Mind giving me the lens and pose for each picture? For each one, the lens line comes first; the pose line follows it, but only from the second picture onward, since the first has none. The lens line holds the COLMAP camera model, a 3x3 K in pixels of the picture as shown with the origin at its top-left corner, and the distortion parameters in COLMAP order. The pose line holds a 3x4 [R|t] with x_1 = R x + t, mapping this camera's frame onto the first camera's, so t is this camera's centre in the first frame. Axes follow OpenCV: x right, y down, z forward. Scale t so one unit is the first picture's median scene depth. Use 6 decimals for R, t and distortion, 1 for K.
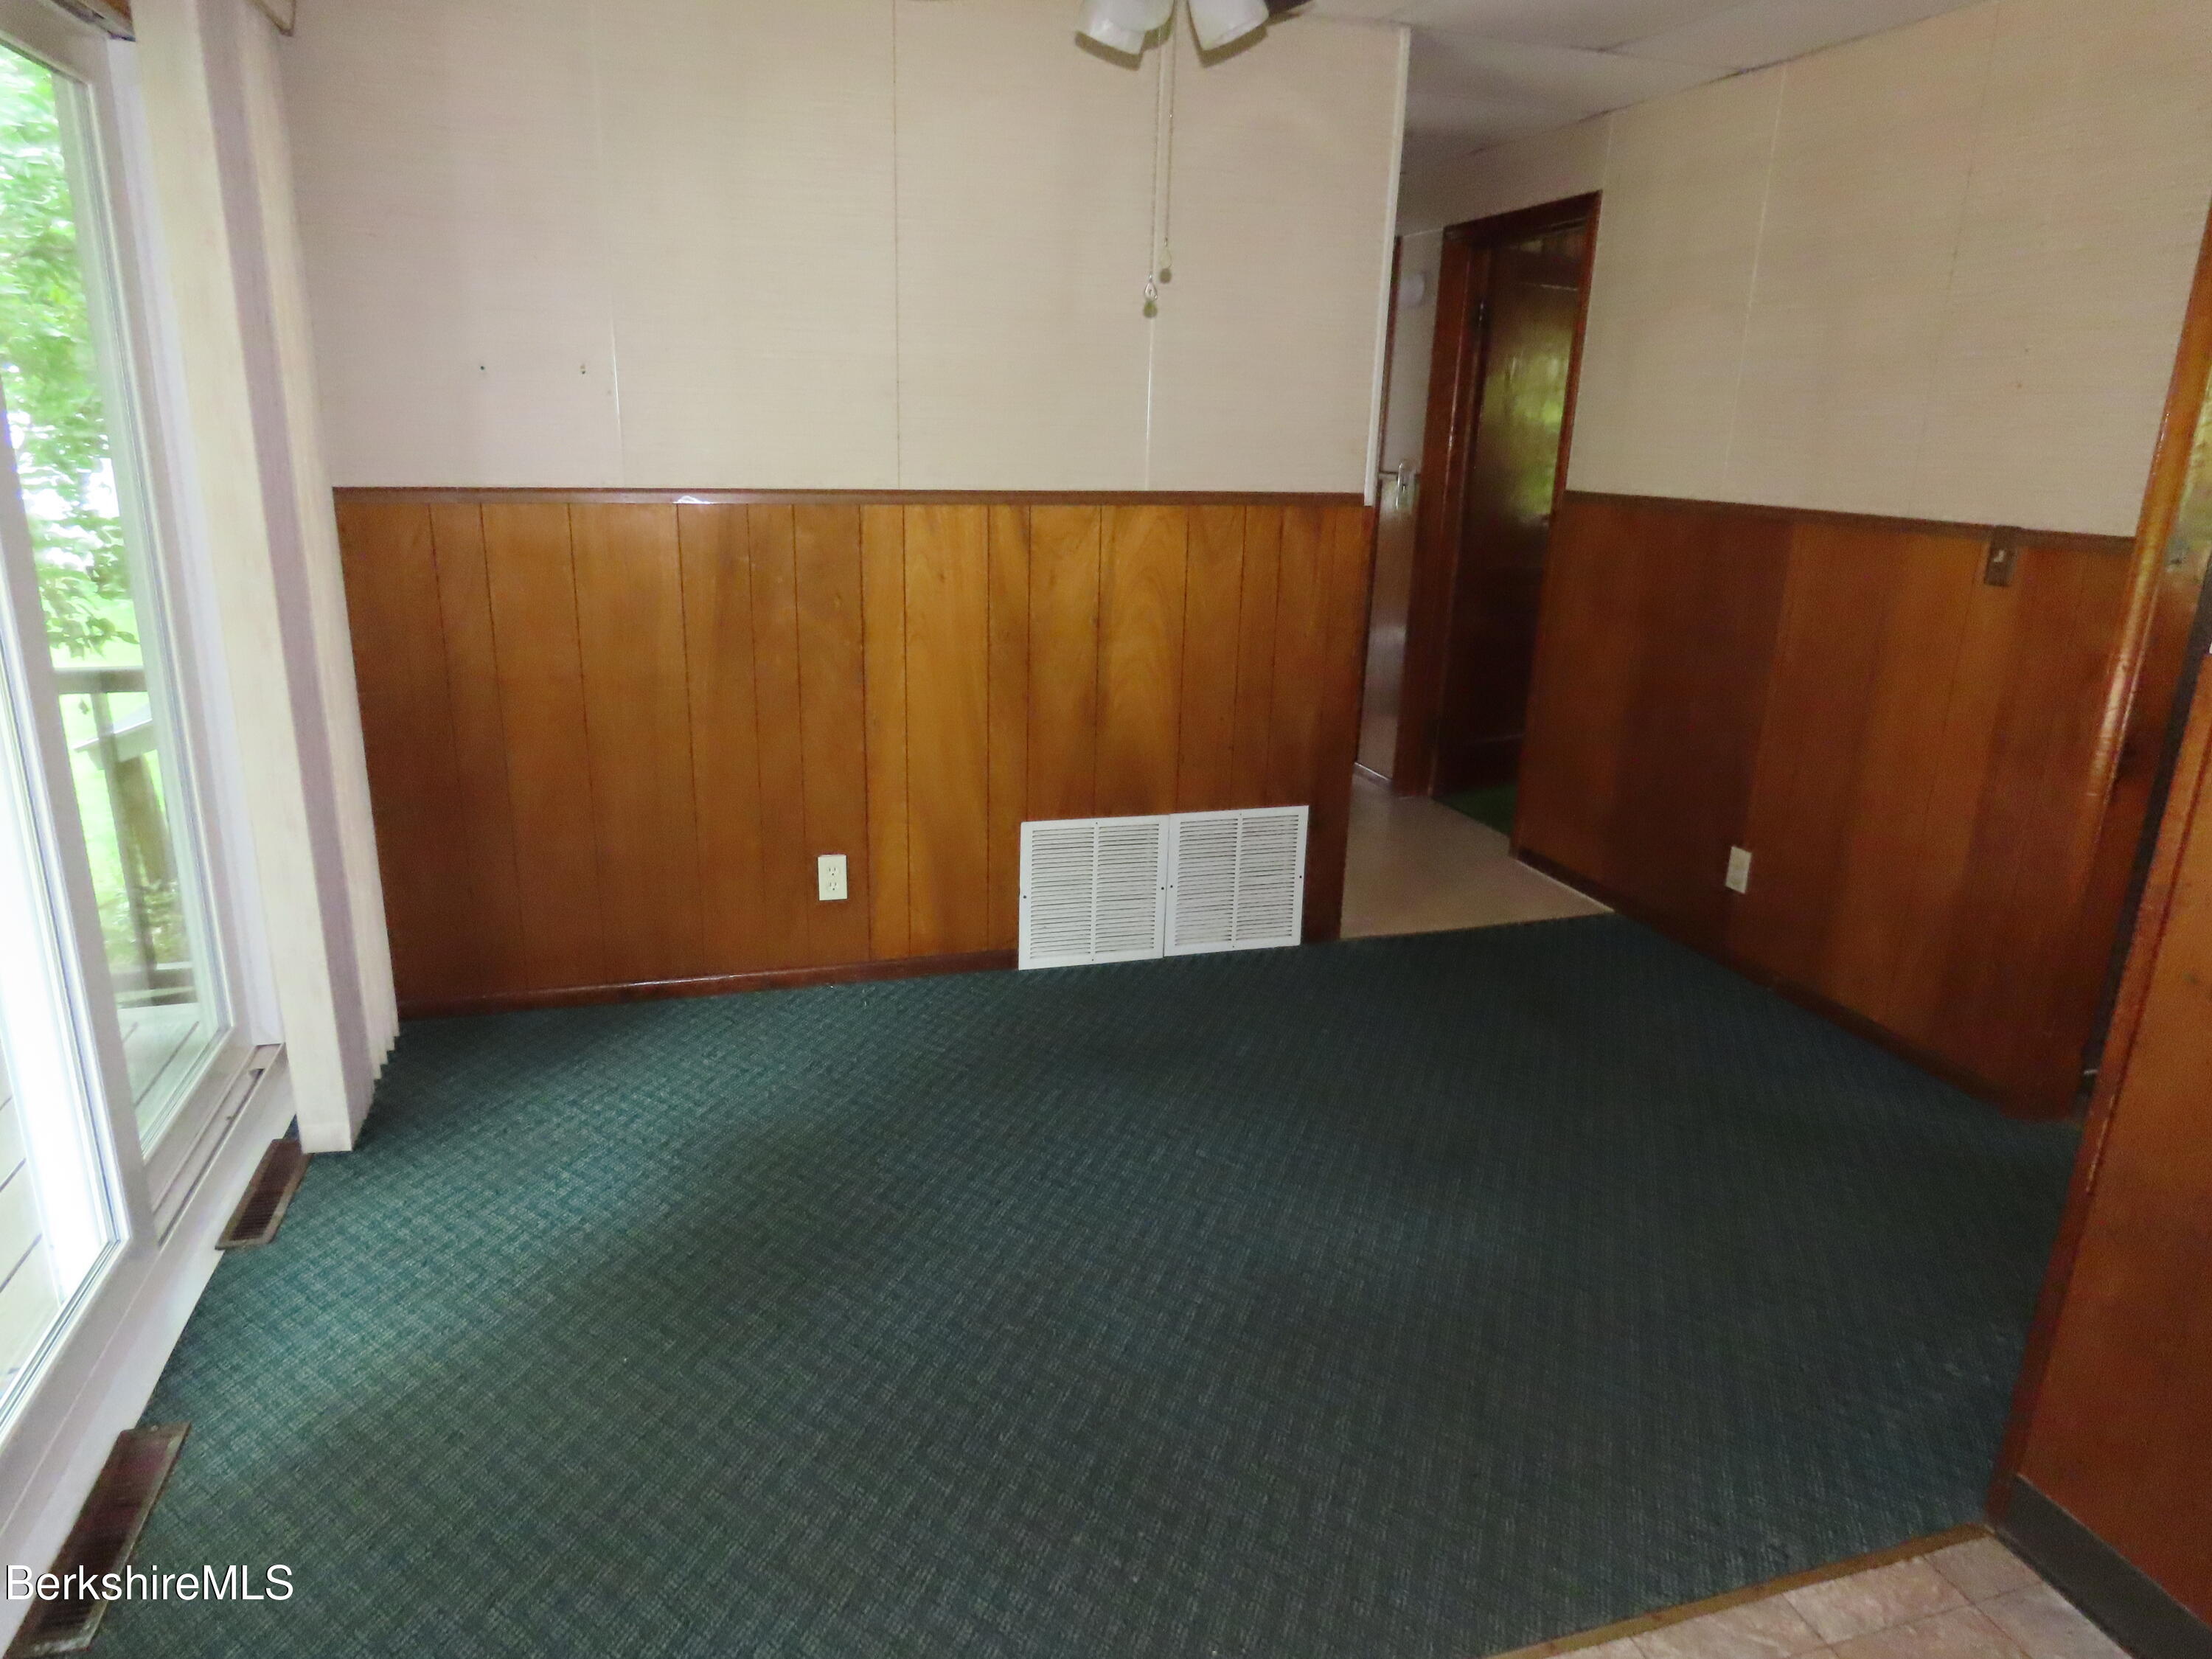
lens RADIAL K [[1400.7, 0, 1108.7], [0, 1400.7, 820.5], [0, 0, 1]] dist [-0.008360, 0.003944]
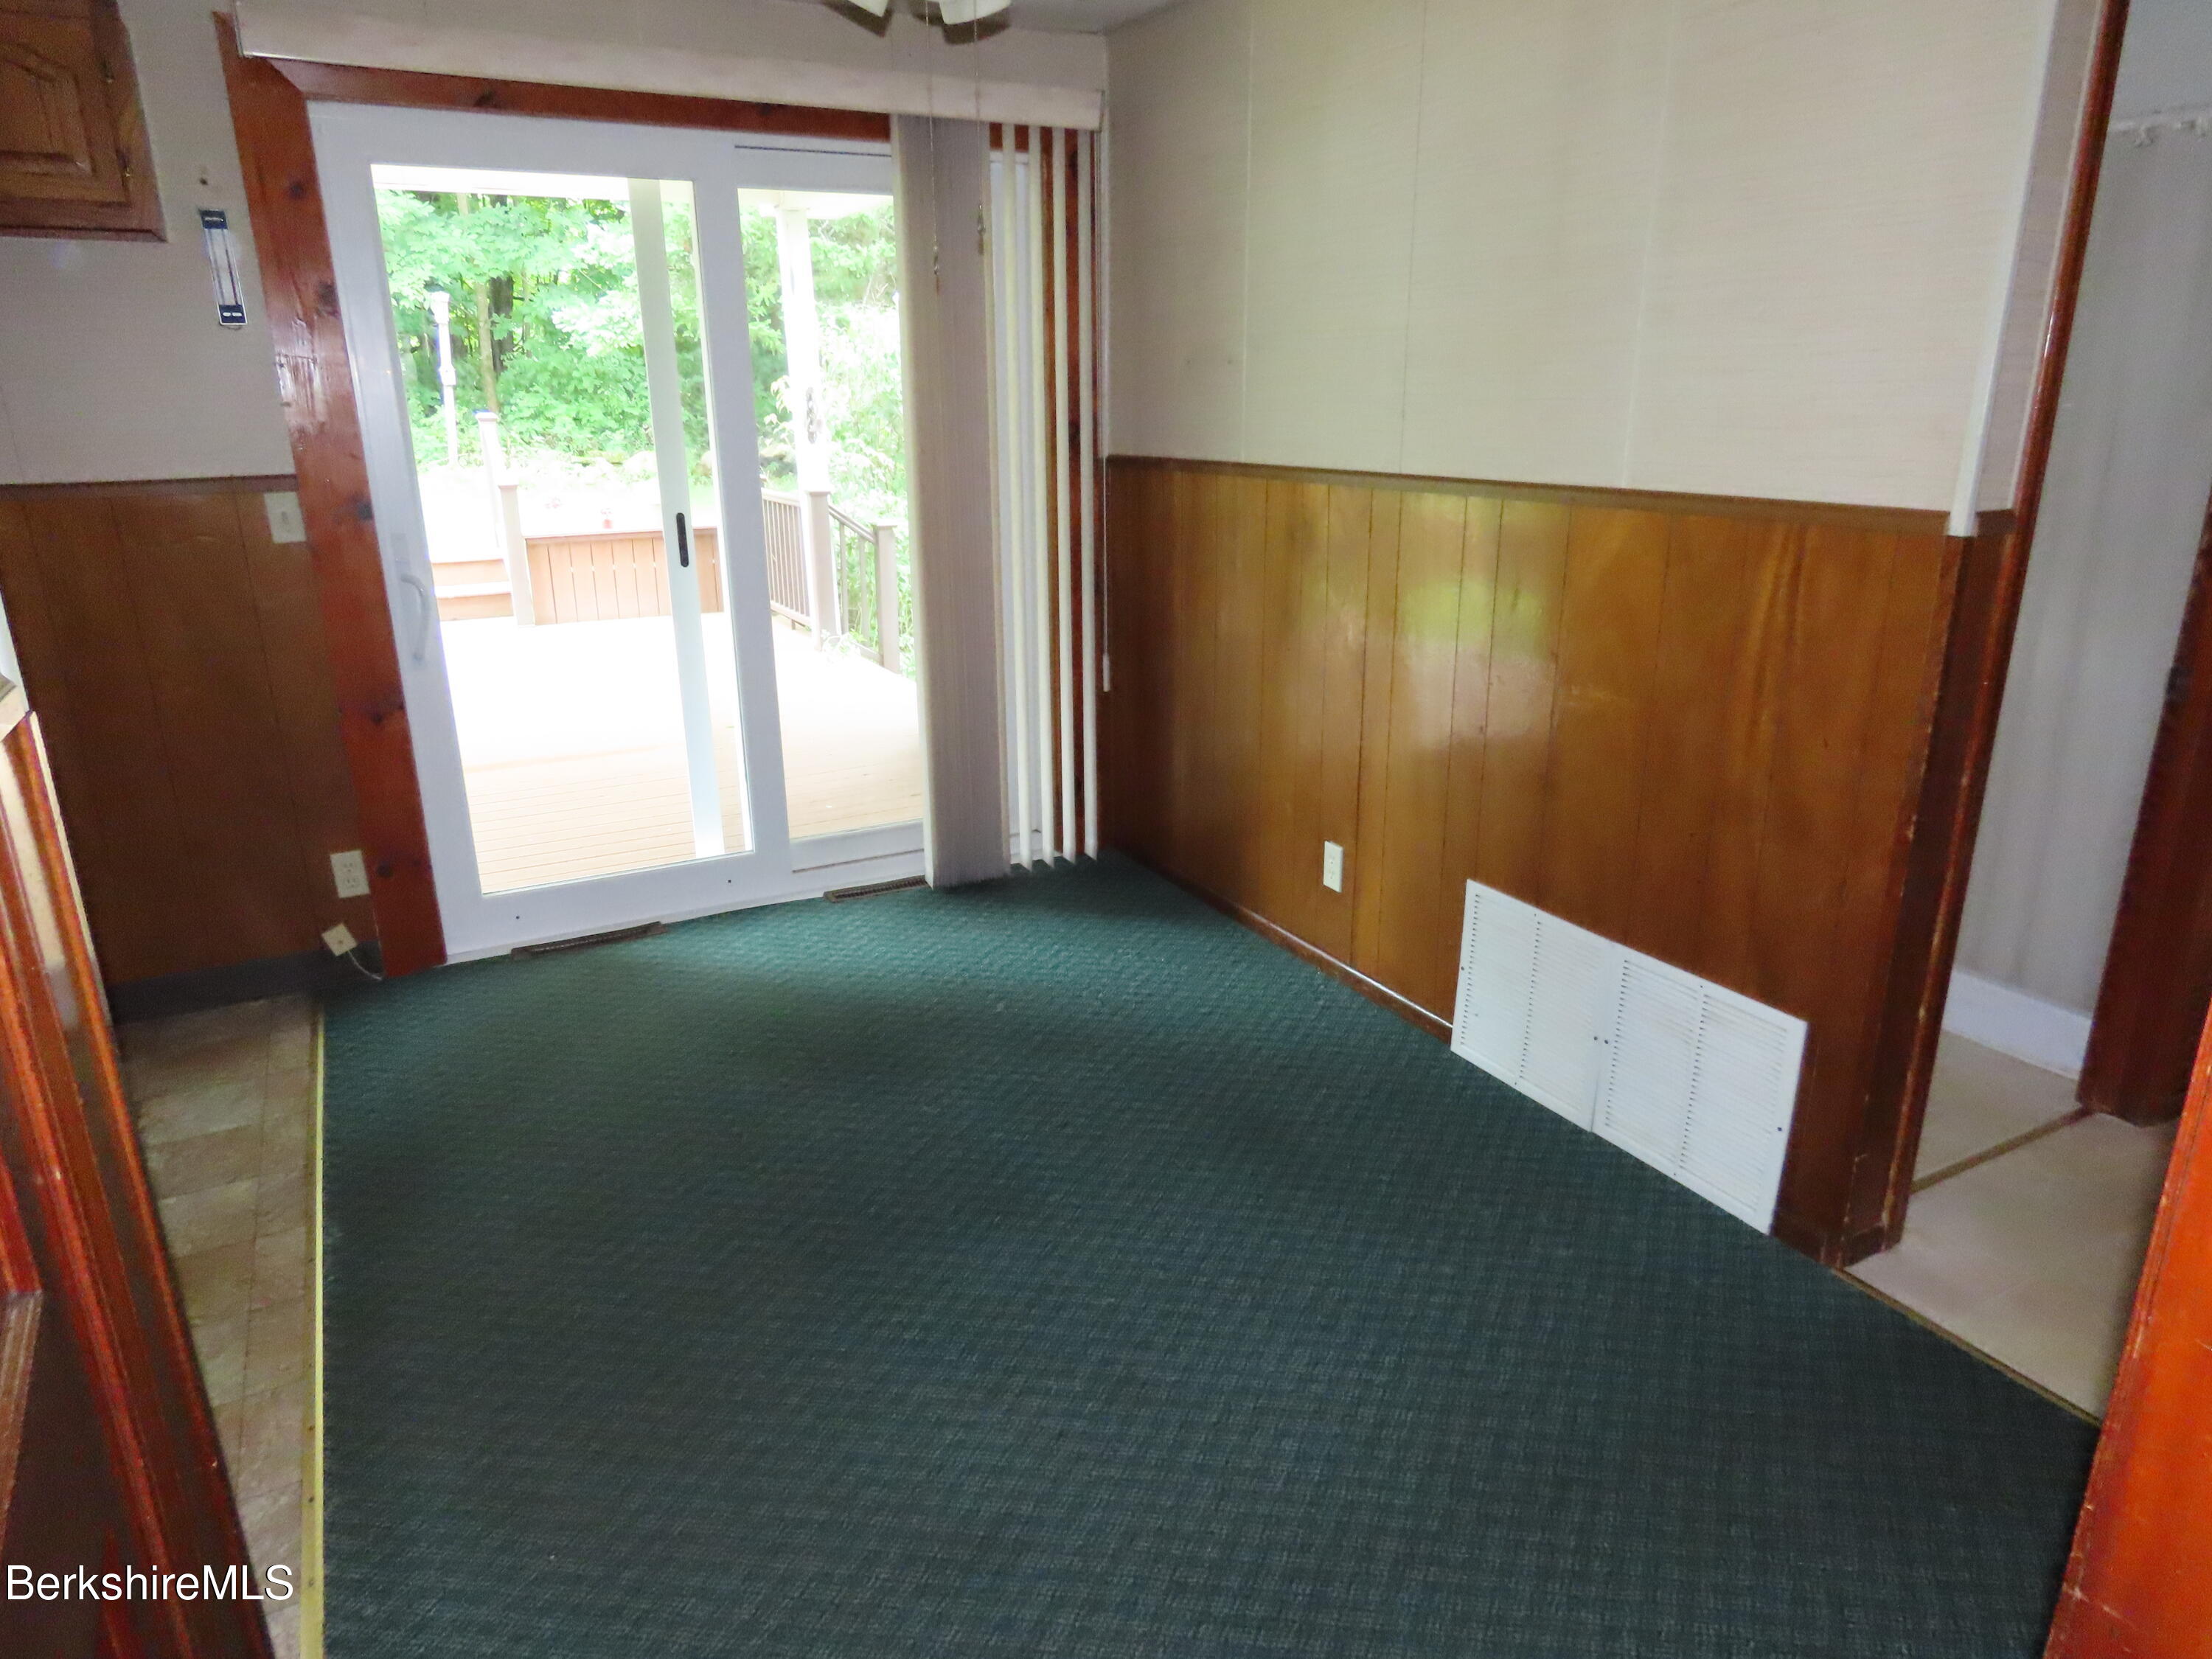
lens RADIAL K [[1400.7, 0, 1108.7], [0, 1400.7, 820.5], [0, 0, 1]] dist [-0.008360, 0.003944]
pose [[0.194601, 0.262161, -0.945199, 0.685642], [-0.262720, 0.942345, 0.207280, -0.150513], [0.945044, 0.207986, 0.252256, 0.589337]]
